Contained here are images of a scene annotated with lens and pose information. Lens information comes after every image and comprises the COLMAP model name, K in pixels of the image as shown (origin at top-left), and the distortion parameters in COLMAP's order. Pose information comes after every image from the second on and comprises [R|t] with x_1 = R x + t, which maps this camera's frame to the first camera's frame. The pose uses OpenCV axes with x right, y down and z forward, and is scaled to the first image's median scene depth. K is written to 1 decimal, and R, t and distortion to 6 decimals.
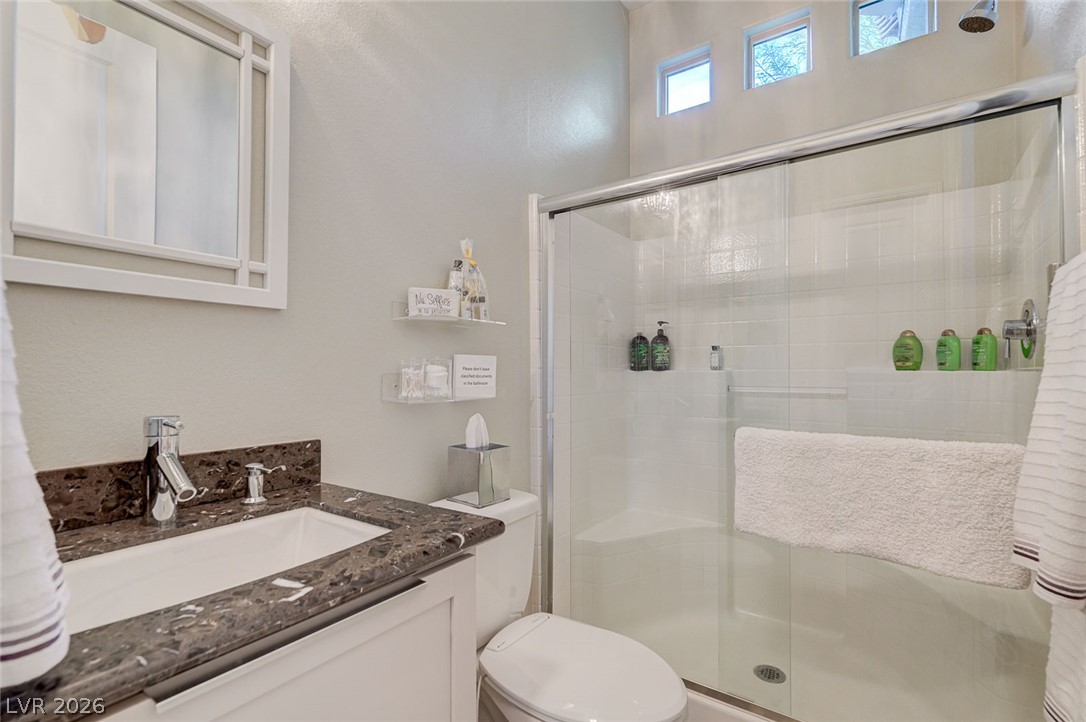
lens RADIAL K [[499.3, 0, 545.1], [0, 499.3, 366.2], [0, 0, 1]] dist [0.001391, 0.000596]
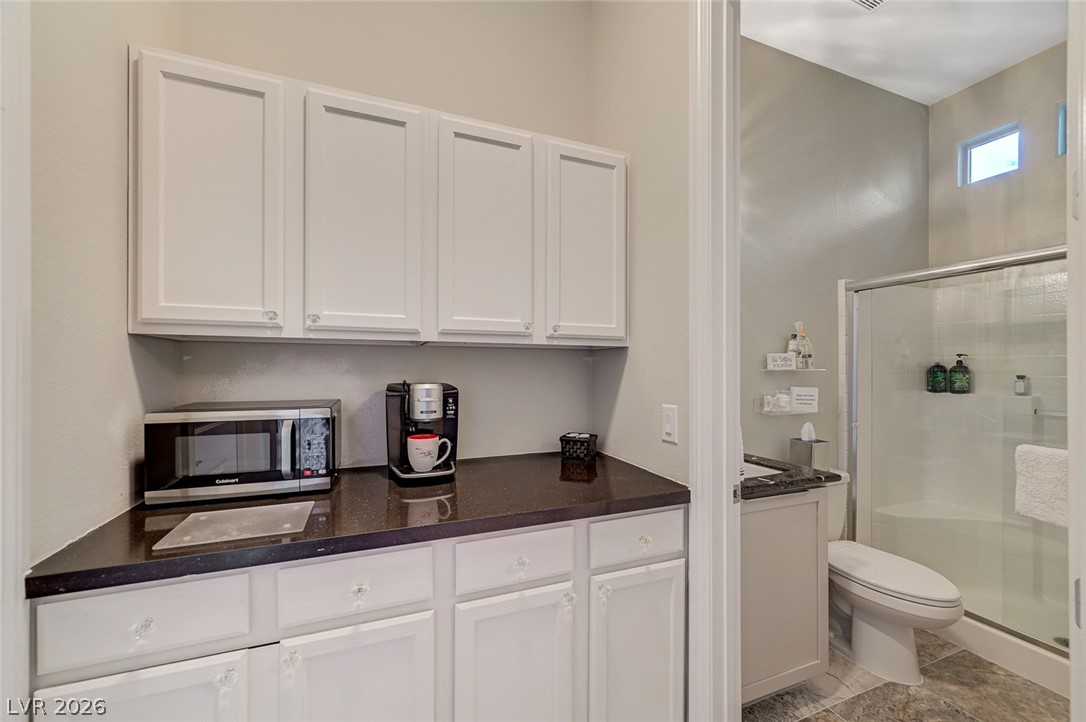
lens RADIAL K [[424.6, 0, 545.3], [0, 424.6, 368.4], [0, 0, 1]] dist [-0.000354, 0.000138]
pose [[0.835048, 0.003150, -0.550168, -0.065992], [0.002036, 0.999959, 0.008815, -0.085291], [0.550173, -0.008481, 0.835007, -0.599661]]
